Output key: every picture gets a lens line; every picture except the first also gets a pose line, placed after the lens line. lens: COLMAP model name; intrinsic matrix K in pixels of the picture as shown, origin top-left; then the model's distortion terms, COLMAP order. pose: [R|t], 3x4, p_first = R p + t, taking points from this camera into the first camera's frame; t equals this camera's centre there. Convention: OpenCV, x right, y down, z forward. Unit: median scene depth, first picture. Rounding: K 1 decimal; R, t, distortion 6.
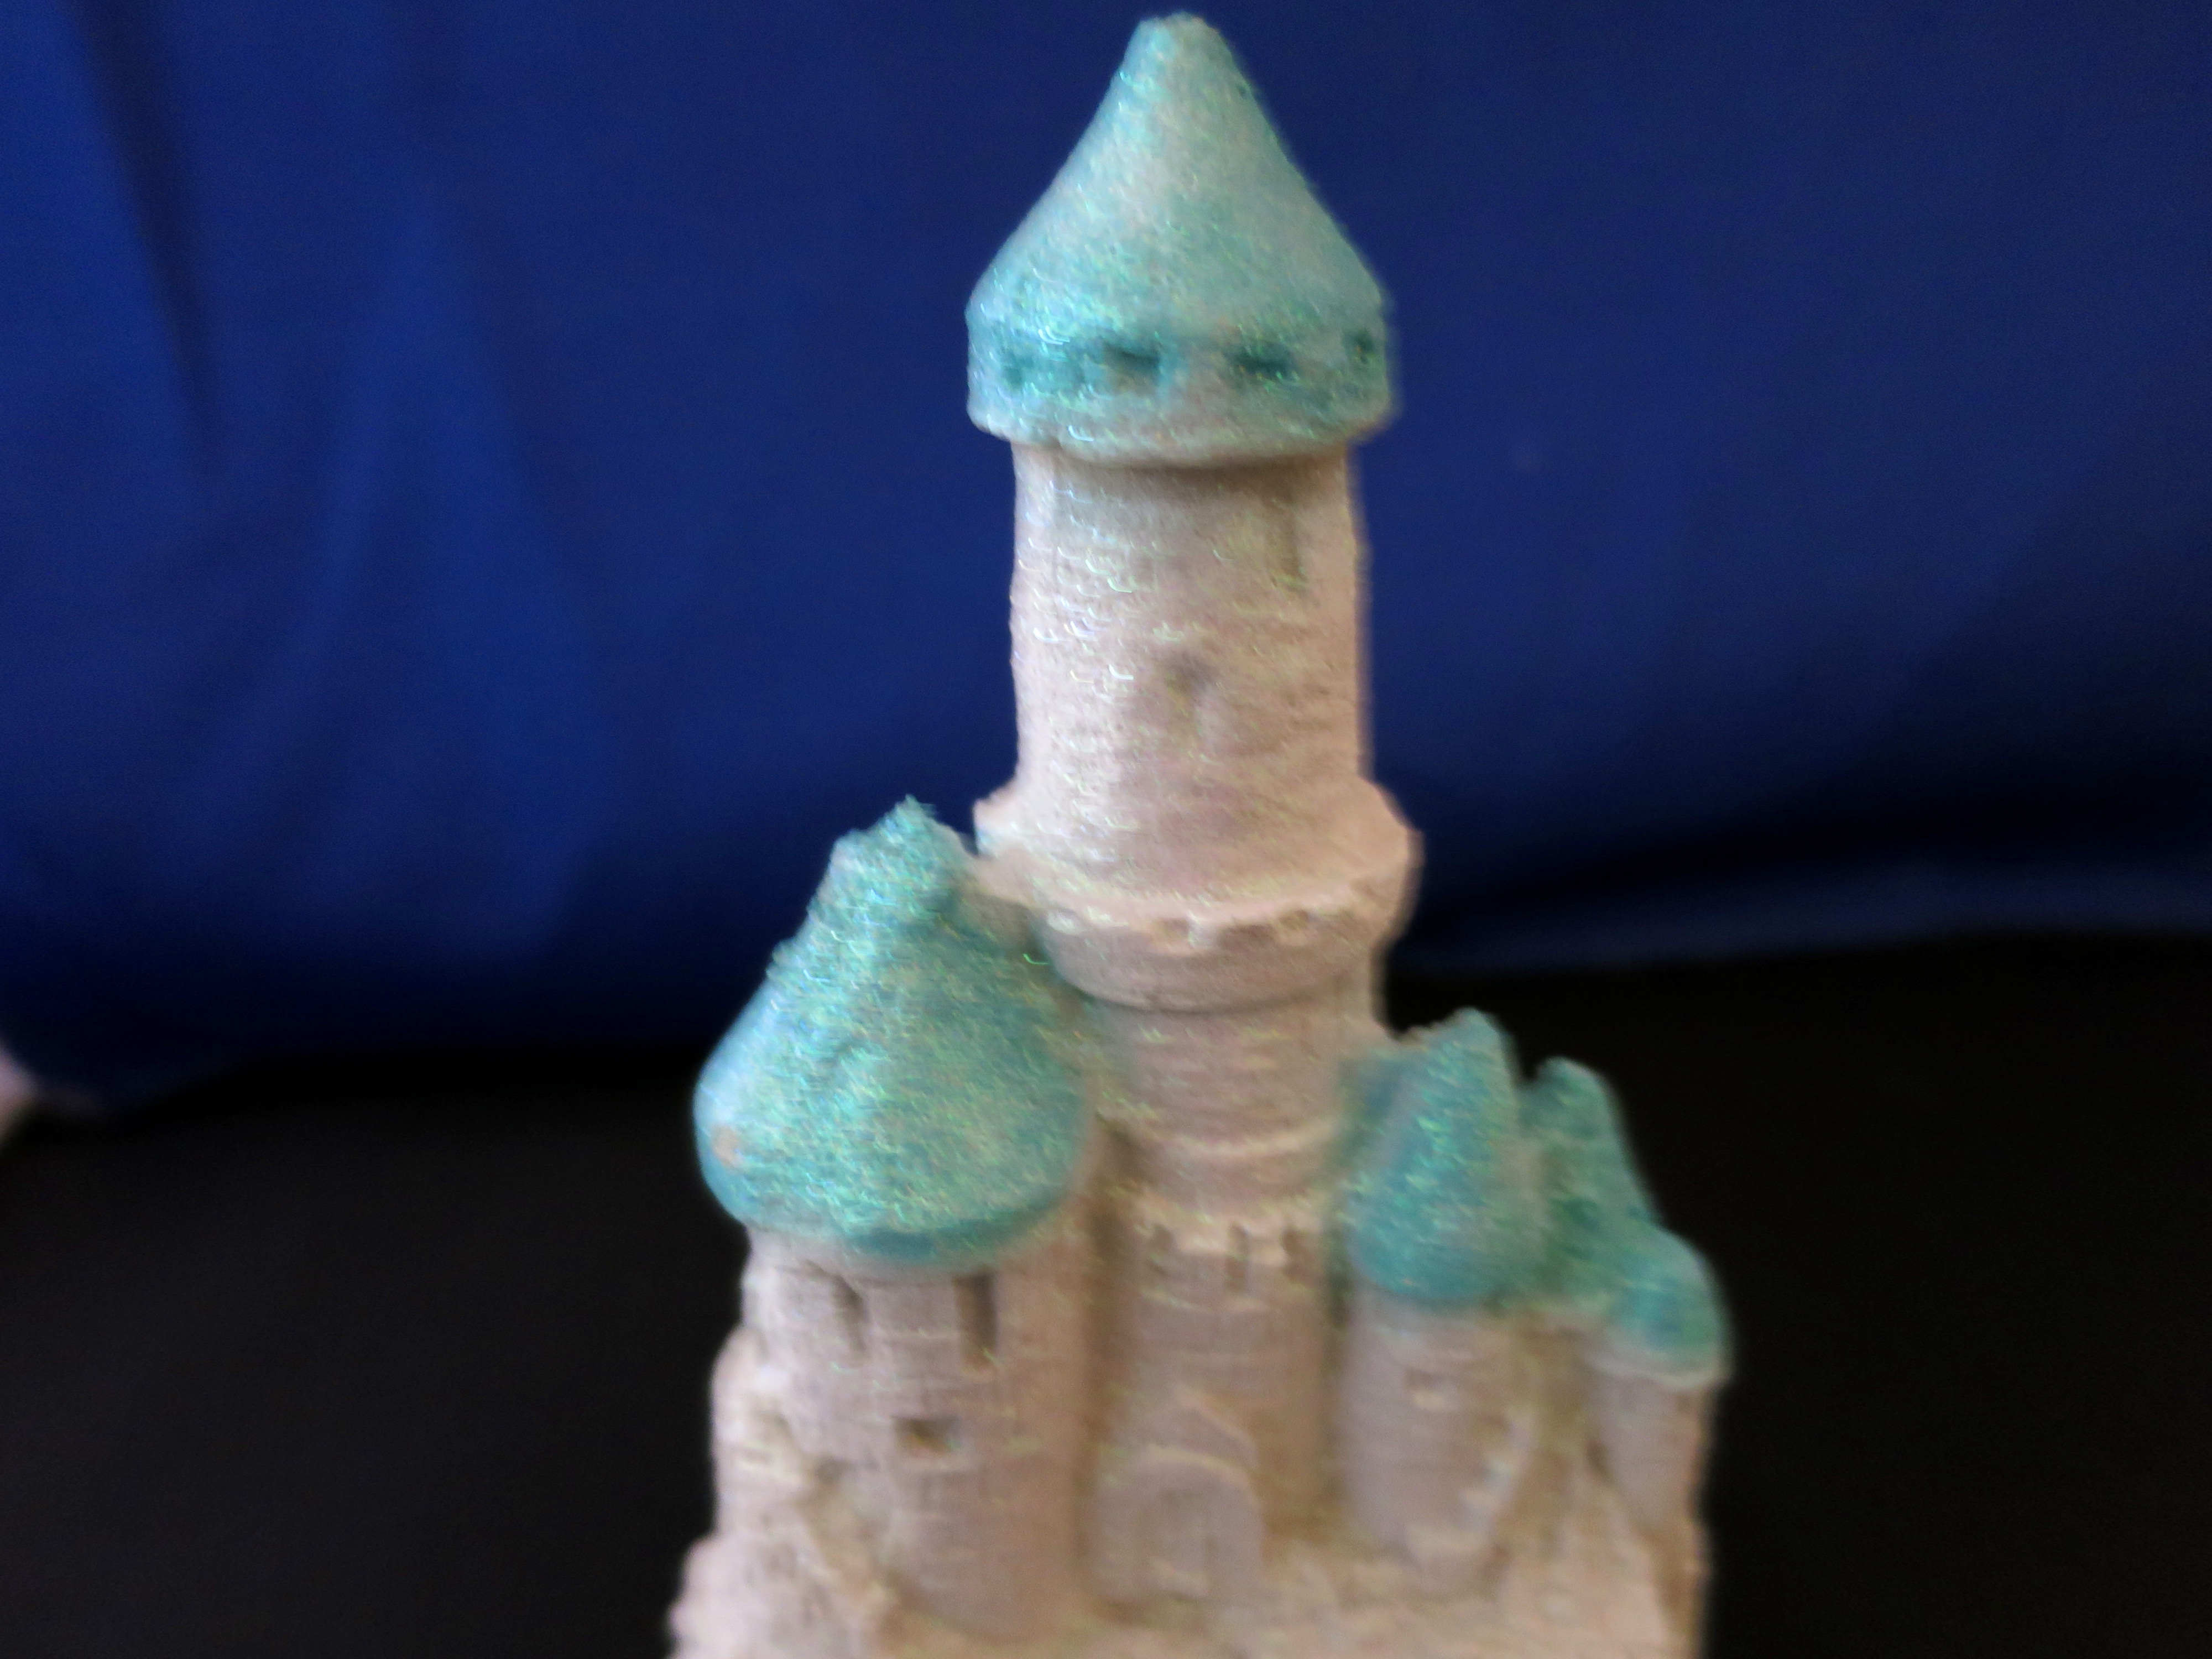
lens RADIAL K [[1568.8, 0, 1106.0], [0, 1568.8, 829.5], [0, 0, 1]] dist [-0.048570, 0.001690]
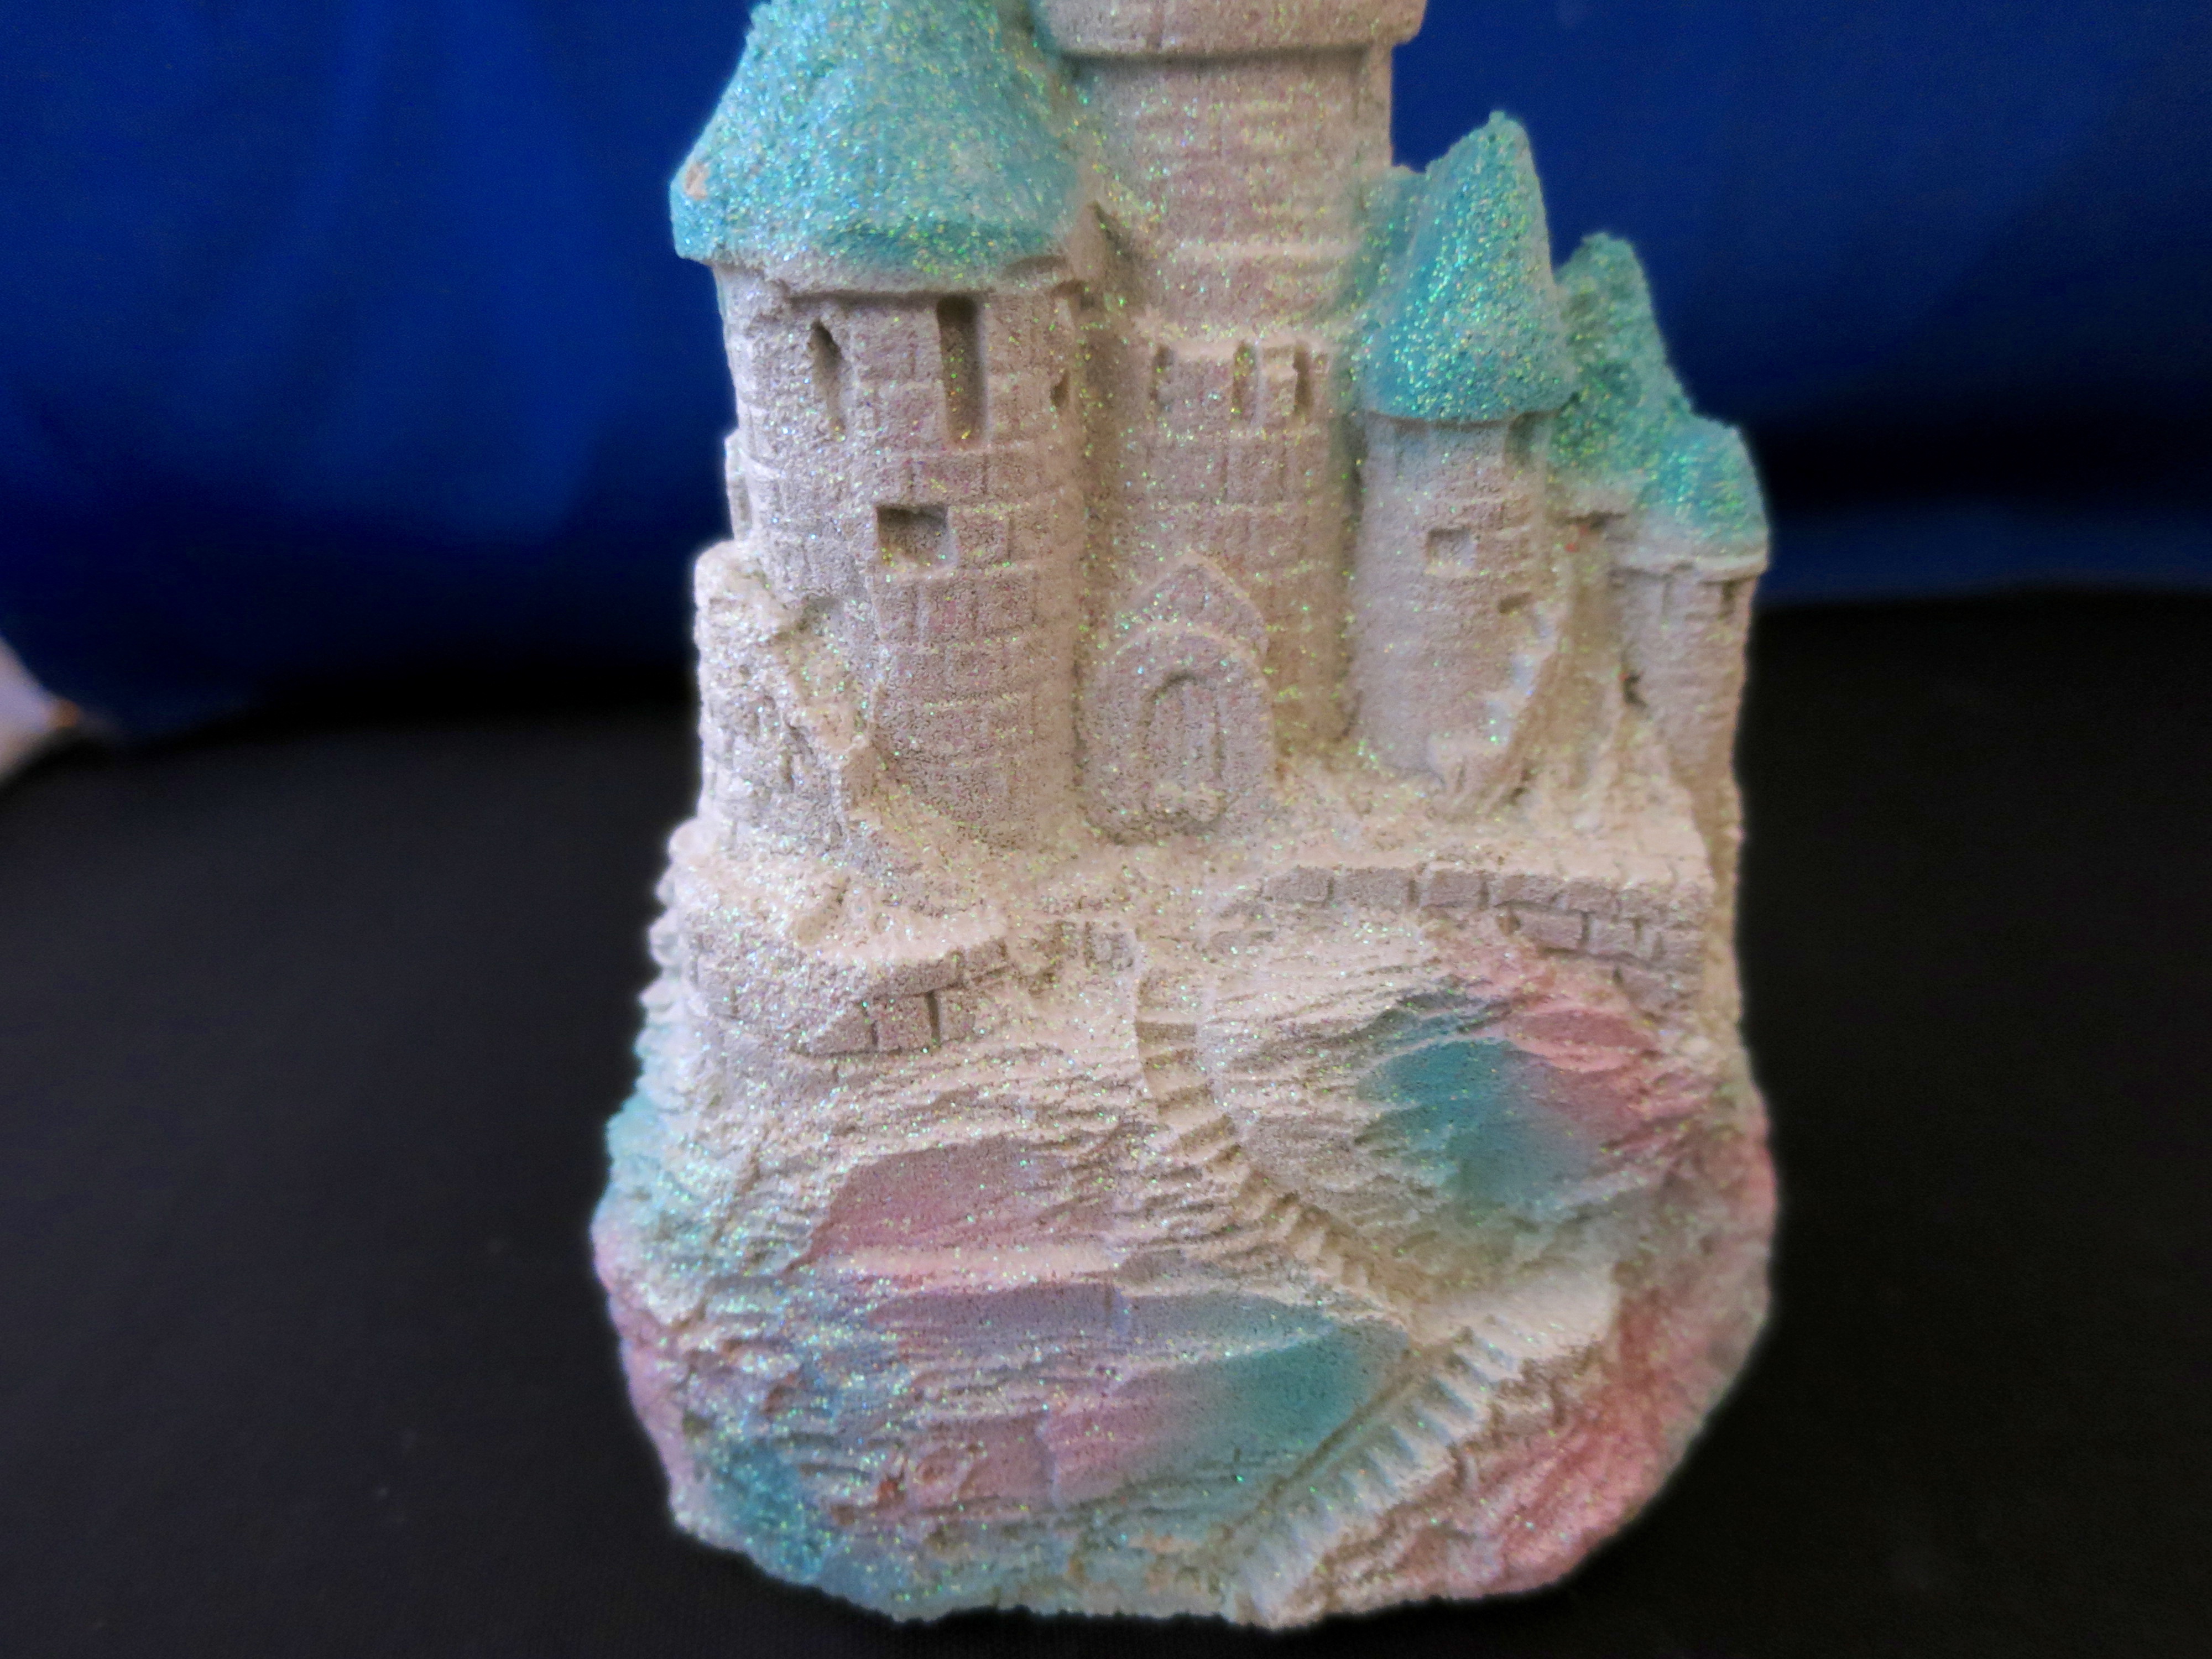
lens RADIAL K [[1568.8, 0, 1106.0], [0, 1568.8, 829.5], [0, 0, 1]] dist [-0.048570, 0.001690]
pose [[0.999357, 0.006535, -0.035244, 0.038457], [-0.005366, 0.999436, 0.033153, 0.543088], [0.035441, -0.032942, 0.998829, 0.052419]]
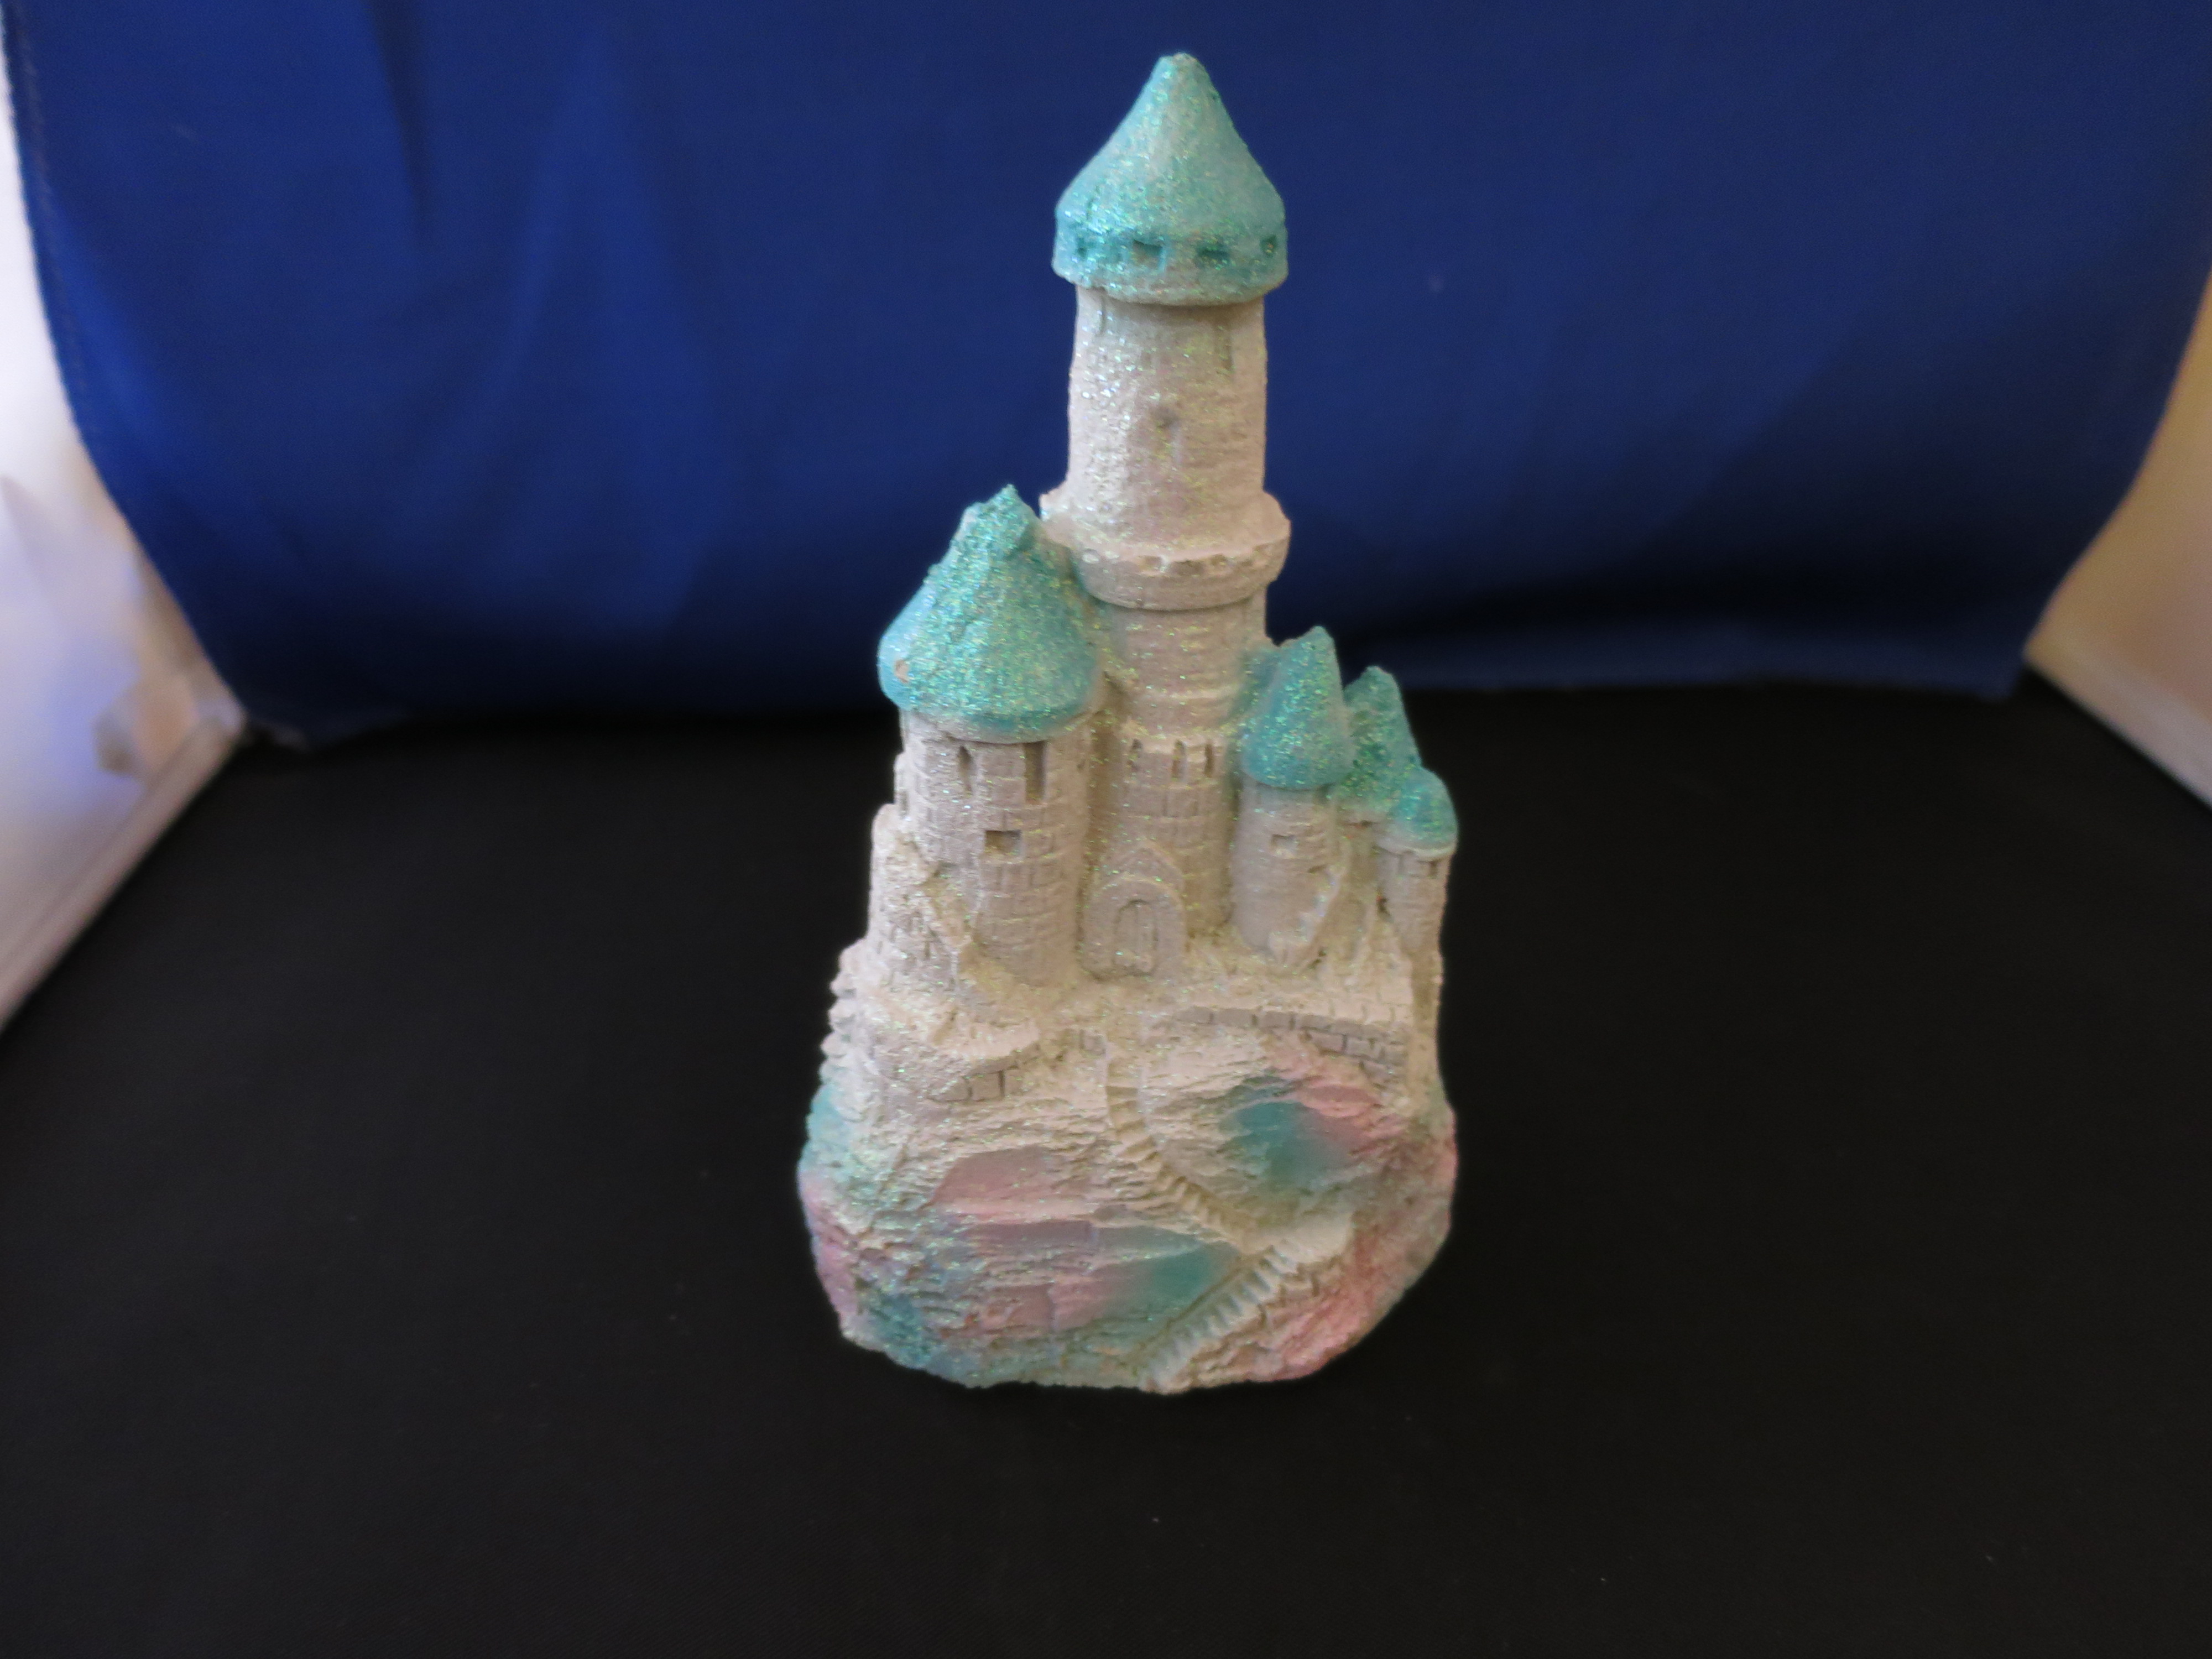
lens RADIAL K [[1568.8, 0, 1106.0], [0, 1568.8, 829.5], [0, 0, 1]] dist [-0.048570, 0.001690]
pose [[0.998766, 0.046161, 0.018324, -0.027923], [-0.048162, 0.990293, 0.130389, 0.131539], [-0.012127, -0.131110, 0.991294, -0.821970]]
